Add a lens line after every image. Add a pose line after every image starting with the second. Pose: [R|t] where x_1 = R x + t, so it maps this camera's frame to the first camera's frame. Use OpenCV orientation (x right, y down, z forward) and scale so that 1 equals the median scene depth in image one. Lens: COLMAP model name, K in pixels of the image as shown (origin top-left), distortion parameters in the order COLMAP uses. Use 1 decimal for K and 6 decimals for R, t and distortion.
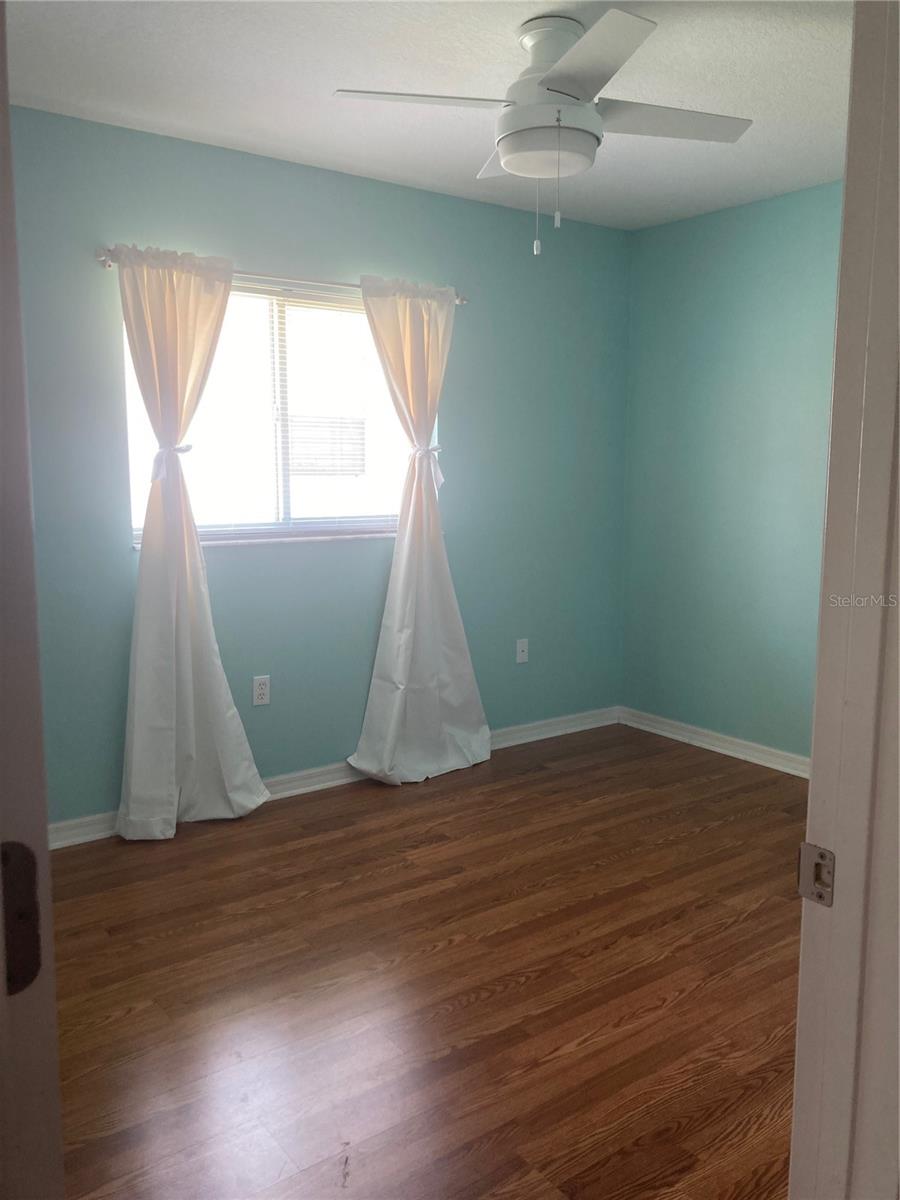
lens RADIAL K [[996.9, 0, 450.0], [0, 996.9, 600.0], [0, 0, 1]] dist [0.053396, -0.007827]
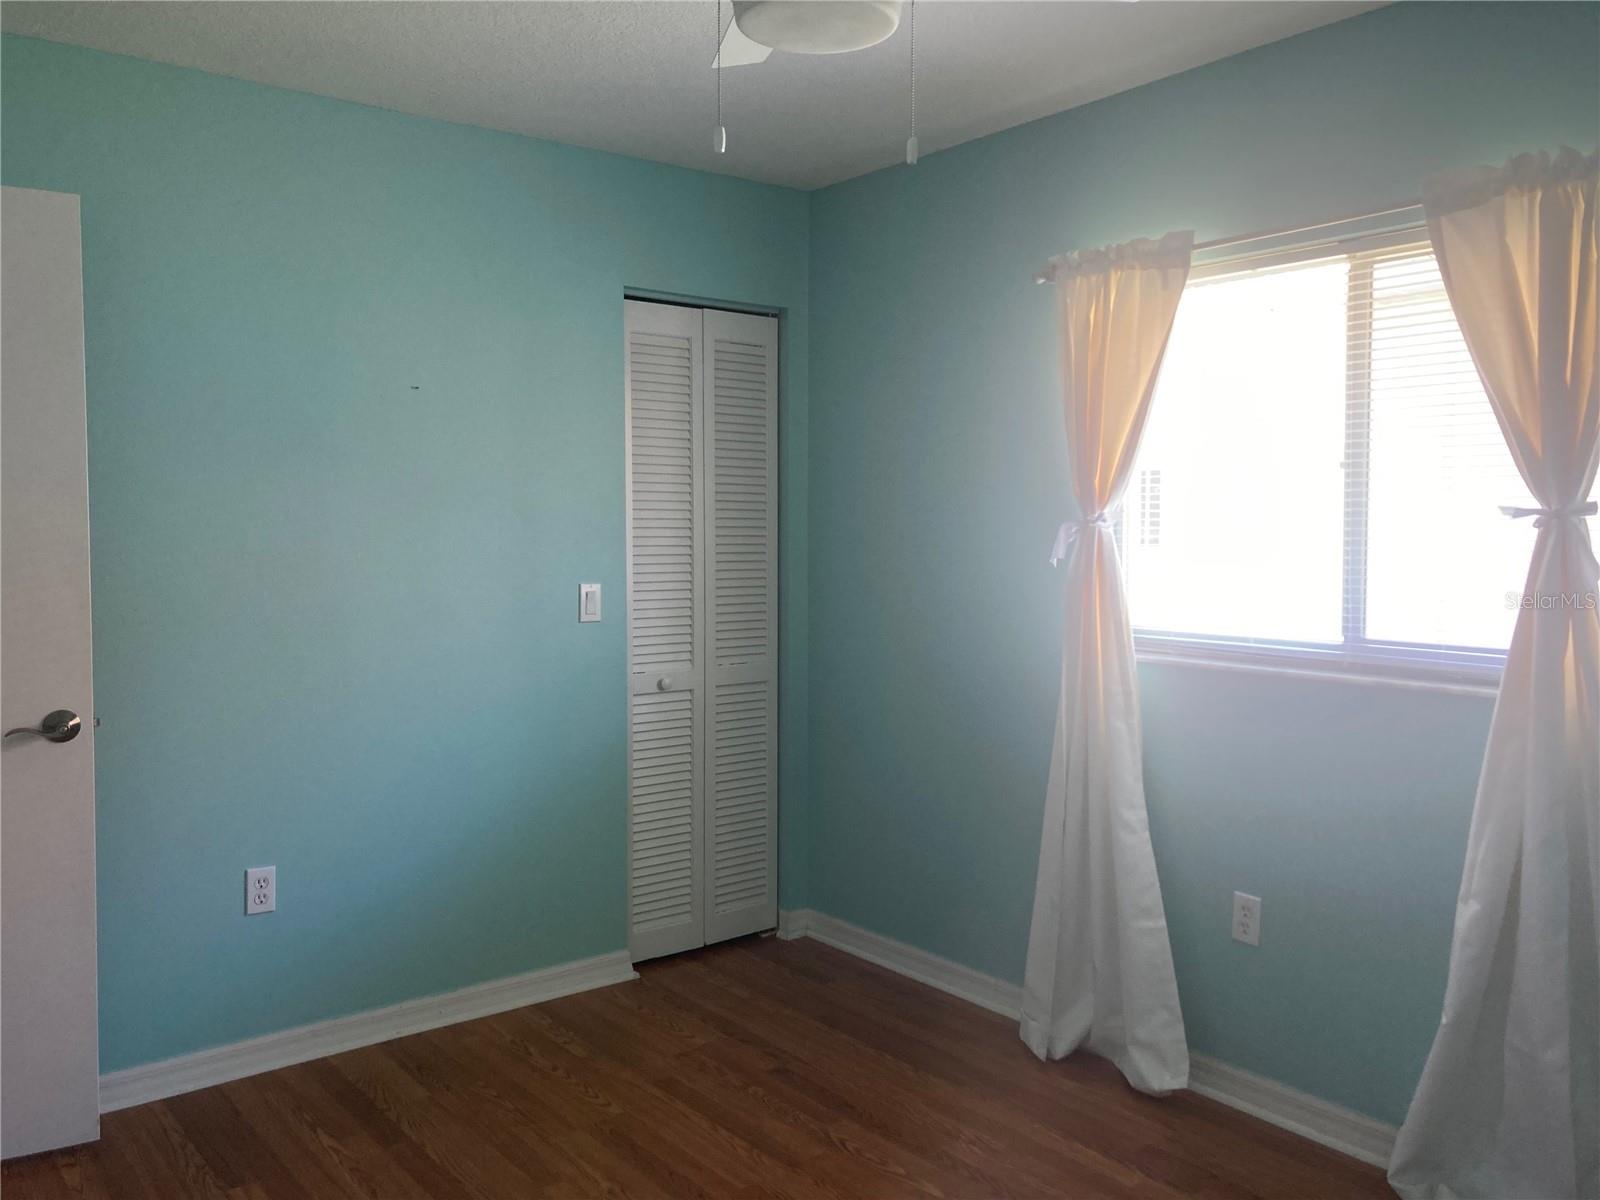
lens RADIAL K [[1329.2, 0, 800.0], [0, 1329.2, 600.0], [0, 0, 1]] dist [0.053396, -0.007827]
pose [[0.031063, 0.061574, -0.997619, 0.616791], [-0.140781, 0.988420, 0.056623, -0.109688], [0.989553, 0.138687, 0.039372, 0.712873]]
